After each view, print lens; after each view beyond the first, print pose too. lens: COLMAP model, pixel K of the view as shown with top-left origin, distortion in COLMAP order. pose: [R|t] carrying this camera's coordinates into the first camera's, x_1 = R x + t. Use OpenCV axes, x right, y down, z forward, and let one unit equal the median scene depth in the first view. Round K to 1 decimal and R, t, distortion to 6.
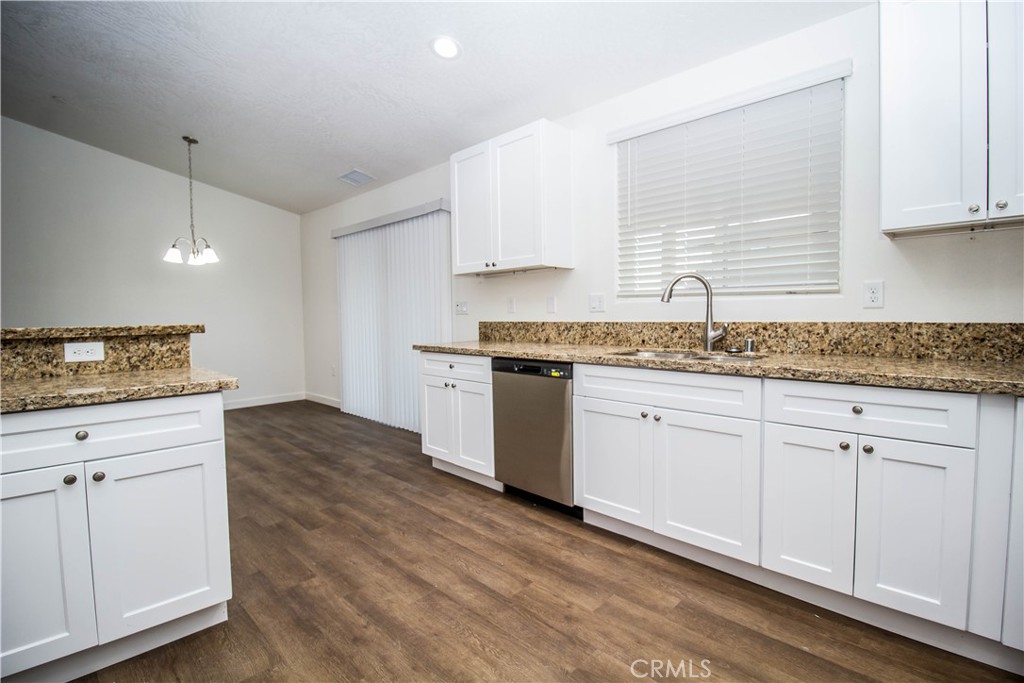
lens RADIAL K [[474.7, 0, 516.0], [0, 474.7, 336.0], [0, 0, 1]] dist [-0.008707, -0.009028]
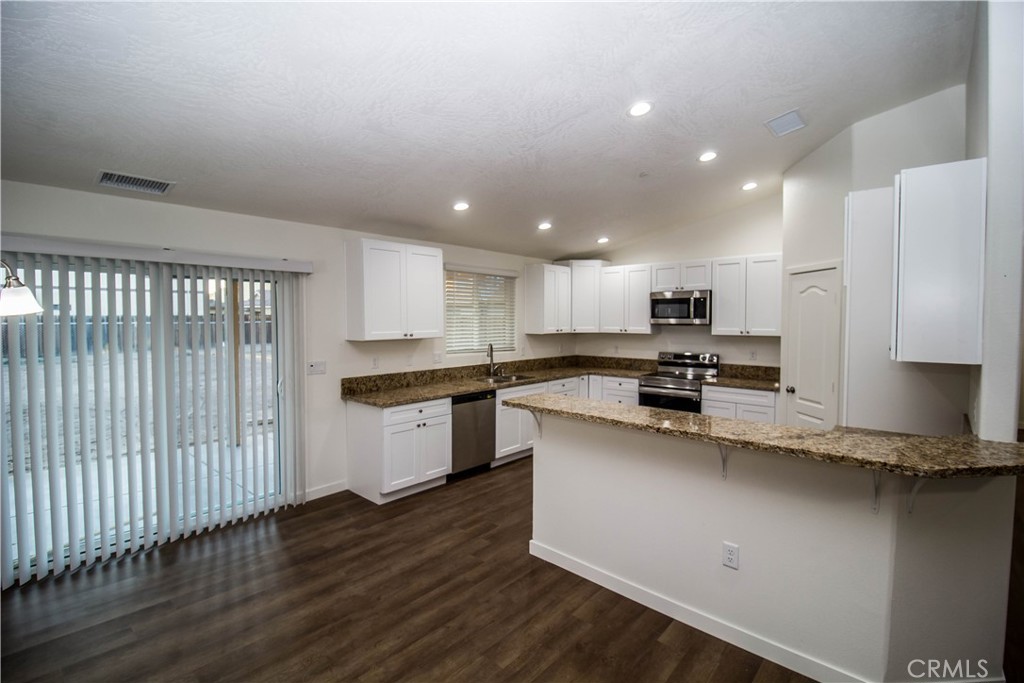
lens RADIAL K [[474.7, 0, 517.7], [0, 474.7, 336.2], [0, 0, 1]] dist [-0.008707, -0.009028]
pose [[-0.046927, -0.025354, 0.998577, -1.773825], [0.046885, 0.998520, 0.027556, -0.207031], [-0.997797, 0.048112, -0.045669, 0.907235]]
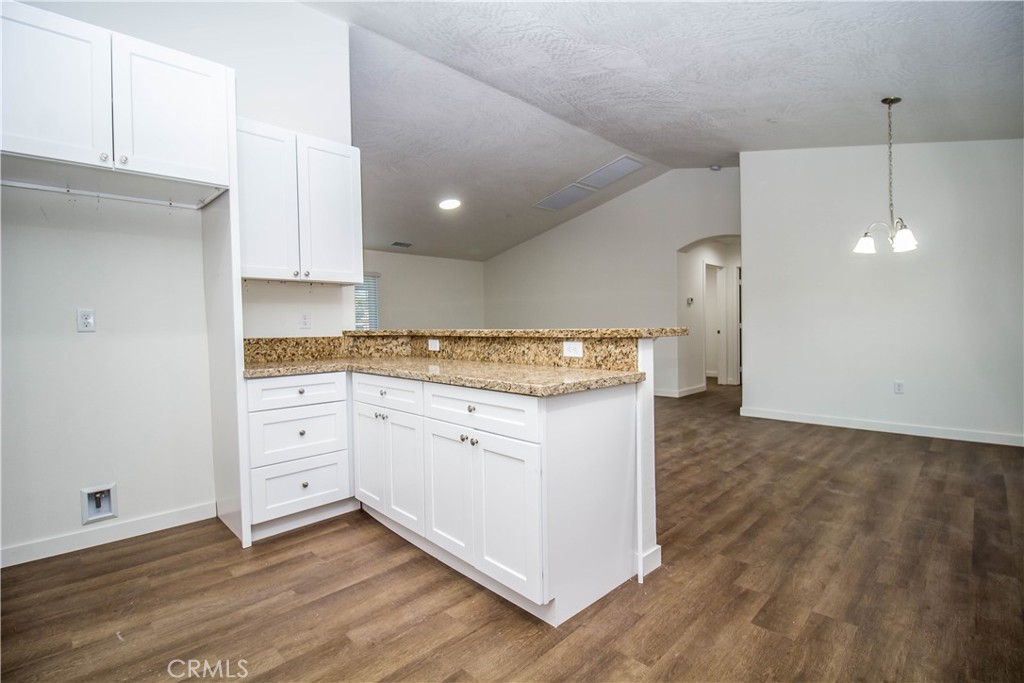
lens RADIAL K [[474.7, 0, 514.1], [0, 474.7, 337.1], [0, 0, 1]] dist [-0.008707, -0.009028]
pose [[-0.019217, 0.036253, -0.999158, 0.238127], [-0.027459, 0.998946, 0.036773, -0.028217], [0.999438, 0.028143, -0.018201, 0.598504]]
